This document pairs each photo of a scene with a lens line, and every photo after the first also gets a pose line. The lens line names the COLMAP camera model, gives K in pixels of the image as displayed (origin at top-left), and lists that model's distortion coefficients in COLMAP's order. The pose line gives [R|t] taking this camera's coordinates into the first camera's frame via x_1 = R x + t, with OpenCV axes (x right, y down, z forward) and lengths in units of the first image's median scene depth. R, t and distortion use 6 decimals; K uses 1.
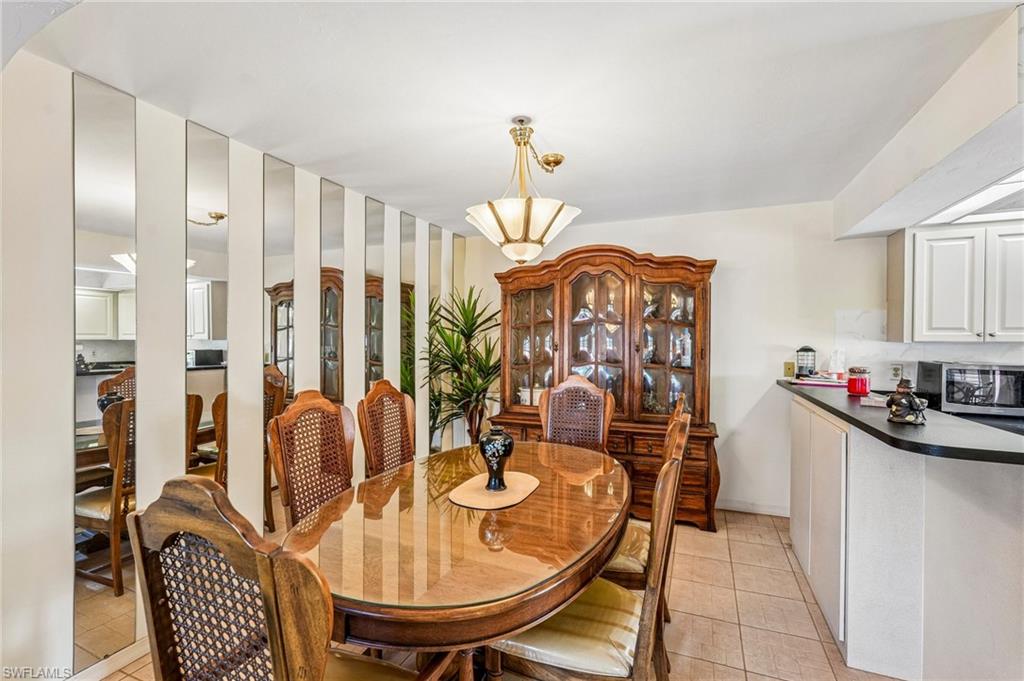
lens RADIAL K [[448.1, 0, 514.4], [0, 448.1, 340.4], [0, 0, 1]] dist [-0.014720, 0.007390]
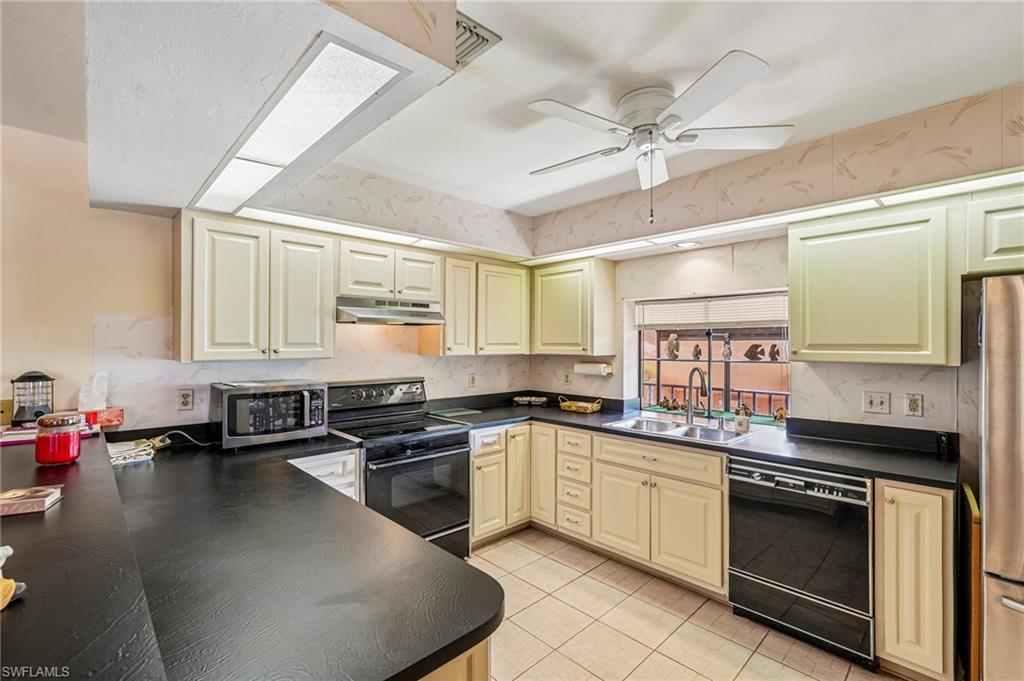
lens RADIAL K [[448.1, 0, 511.9], [0, 448.1, 341.8], [0, 0, 1]] dist [-0.014720, 0.007390]
pose [[0.398921, -0.003388, 0.916979, 0.399177], [0.004388, 0.999989, 0.001786, -0.027521], [-0.916975, 0.003312, 0.398931, 0.192016]]
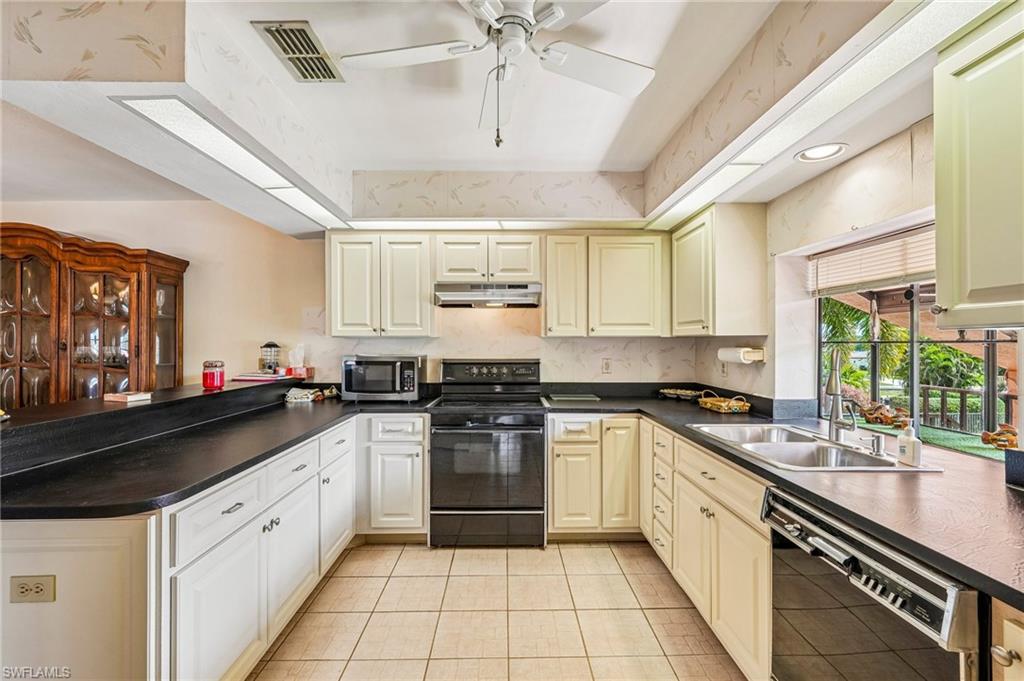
lens RADIAL K [[448.1, 0, 512.1], [0, 448.1, 340.9], [0, 0, 1]] dist [-0.014720, 0.007390]
pose [[0.915144, -0.006581, 0.403074, 0.817404], [0.008112, 0.999965, -0.002090, 0.018444], [-0.403046, 0.005182, 0.915165, -0.154664]]
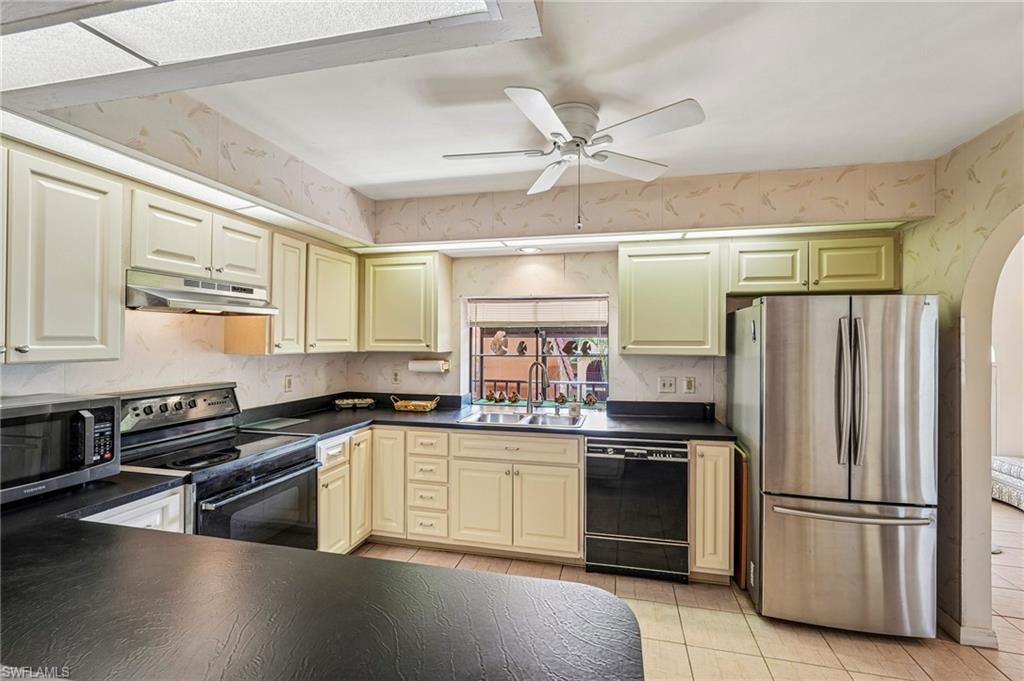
lens RADIAL K [[448.1, 0, 512.3], [0, 448.1, 340.1], [0, 0, 1]] dist [-0.014720, 0.007390]
pose [[-0.156971, -0.004874, 0.987591, 0.394666], [-0.002159, 0.999987, 0.004592, -0.025322], [-0.987601, -0.001412, -0.156980, 0.440197]]
